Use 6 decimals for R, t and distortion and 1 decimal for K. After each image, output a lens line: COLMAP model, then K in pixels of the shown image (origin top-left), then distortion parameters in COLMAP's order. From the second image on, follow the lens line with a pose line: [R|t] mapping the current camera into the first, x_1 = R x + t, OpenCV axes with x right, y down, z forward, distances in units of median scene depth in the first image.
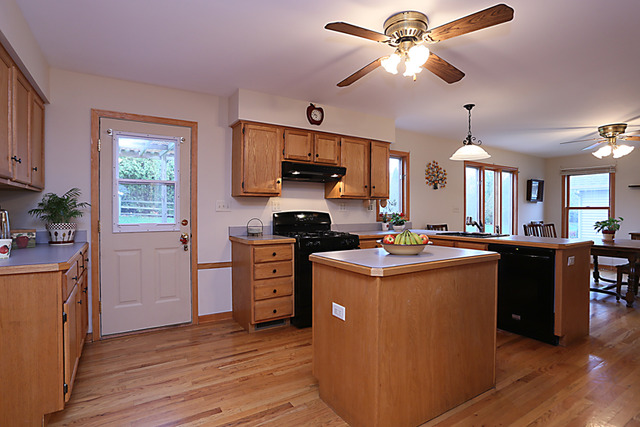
lens RADIAL K [[324.8, 0, 319.6], [0, 324.8, 214.0], [0, 0, 1]] dist [-0.042562, 0.005261]
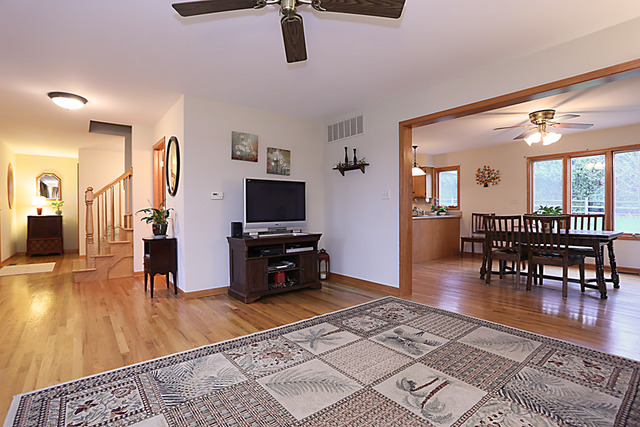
lens RADIAL K [[315.6, 0, 317.4], [0, 315.6, 214.5], [0, 0, 1]] dist [-0.060388, 0.020521]
pose [[0.119831, 0.008266, -0.992760, 1.538981], [-0.002083, 0.999965, 0.008075, 0.027604], [0.992792, 0.001101, 0.119844, 0.158303]]
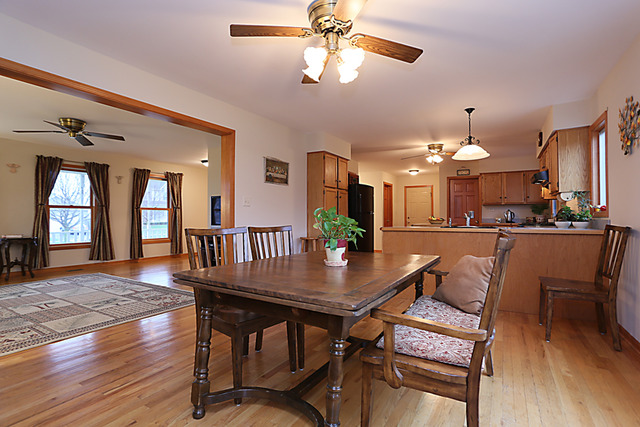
lens RADIAL K [[315.6, 0, 325.5], [0, 315.6, 214.4], [0, 0, 1]] dist [-0.060388, 0.020521]
pose [[-0.887354, -0.004431, -0.461067, 0.978870], [-0.002752, 0.999987, -0.004312, 0.018531], [0.461080, -0.002557, -0.887355, 1.197882]]
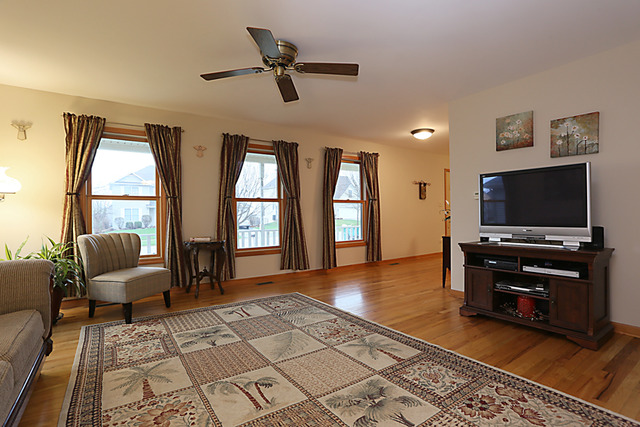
lens RADIAL K [[315.6, 0, 324.0], [0, 315.6, 217.8], [0, 0, 1]] dist [-0.060388, 0.020521]
pose [[-0.998117, 0.009659, -0.060579, 1.165845], [0.008311, 0.999713, 0.022478, 0.021051], [0.060779, 0.021932, -0.997910, 0.655828]]
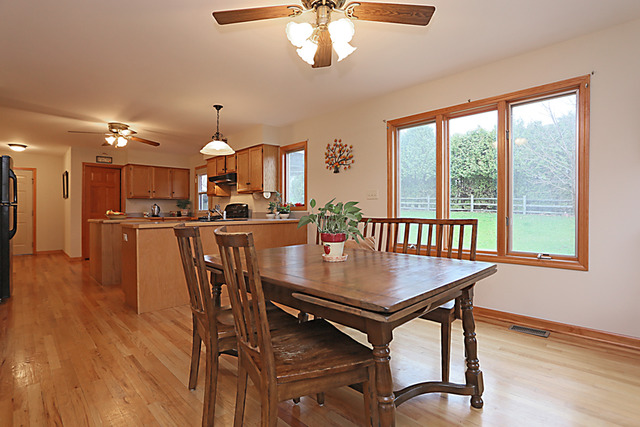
lens RADIAL K [[315.6, 0, 320.9], [0, 315.6, 207.9], [0, 0, 1]] dist [-0.060388, 0.020521]
pose [[0.218551, -0.012653, -0.975744, 1.137309], [-0.001540, 0.999910, -0.013312, 0.024095], [0.975824, 0.004411, 0.218512, 0.780613]]
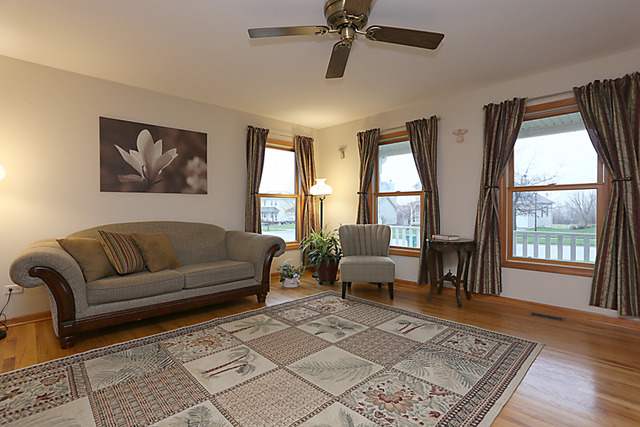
lens RADIAL K [[315.6, 0, 312.1], [0, 315.6, 210.8], [0, 0, 1]] dist [-0.060388, 0.020521]
pose [[-0.199729, -0.001237, 0.979850, 0.826037], [0.012321, 0.999917, 0.003773, 0.025223], [-0.979774, 0.012826, -0.199698, 0.291624]]
